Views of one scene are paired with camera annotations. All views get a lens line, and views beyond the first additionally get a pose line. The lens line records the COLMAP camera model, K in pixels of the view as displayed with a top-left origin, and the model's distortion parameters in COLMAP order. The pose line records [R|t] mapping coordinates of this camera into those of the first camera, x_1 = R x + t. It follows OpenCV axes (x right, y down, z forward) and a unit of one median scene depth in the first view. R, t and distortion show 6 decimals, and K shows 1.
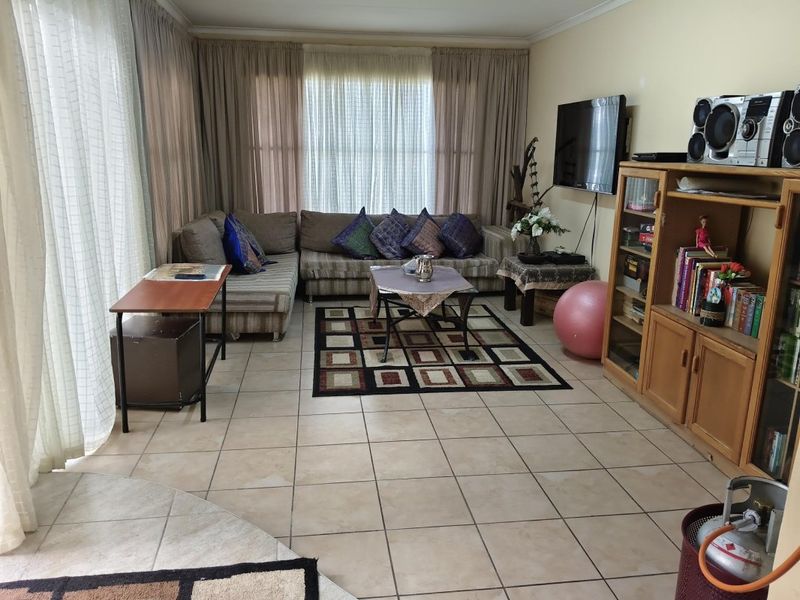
lens RADIAL K [[599.9, 0, 402.5], [0, 599.9, 295.2], [0, 0, 1]] dist [0.013052, 0.002130]
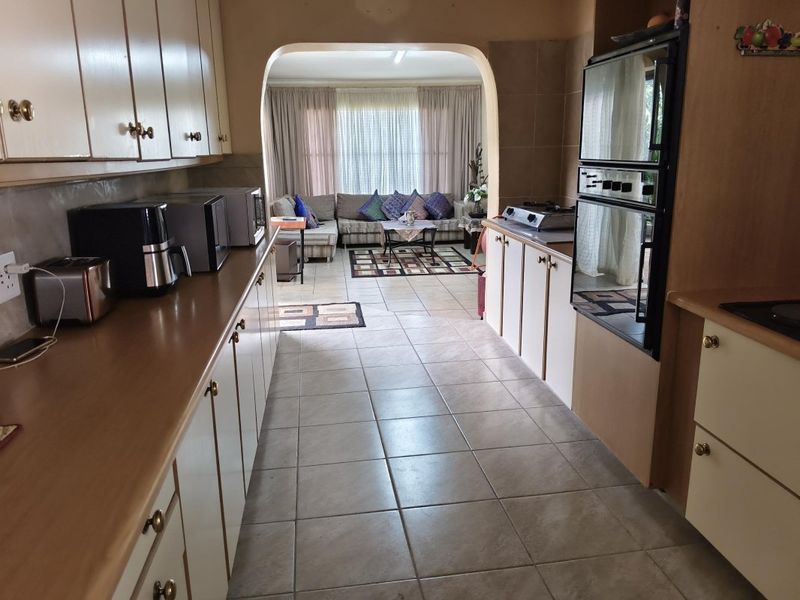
lens RADIAL K [[599.9, 0, 398.7], [0, 599.9, 304.5], [0, 0, 1]] dist [0.013052, 0.002130]
pose [[0.998960, -0.023161, -0.039285, 0.051024], [0.023553, 0.999677, 0.009554, 0.148025], [0.039051, -0.010469, 0.999182, -0.608710]]
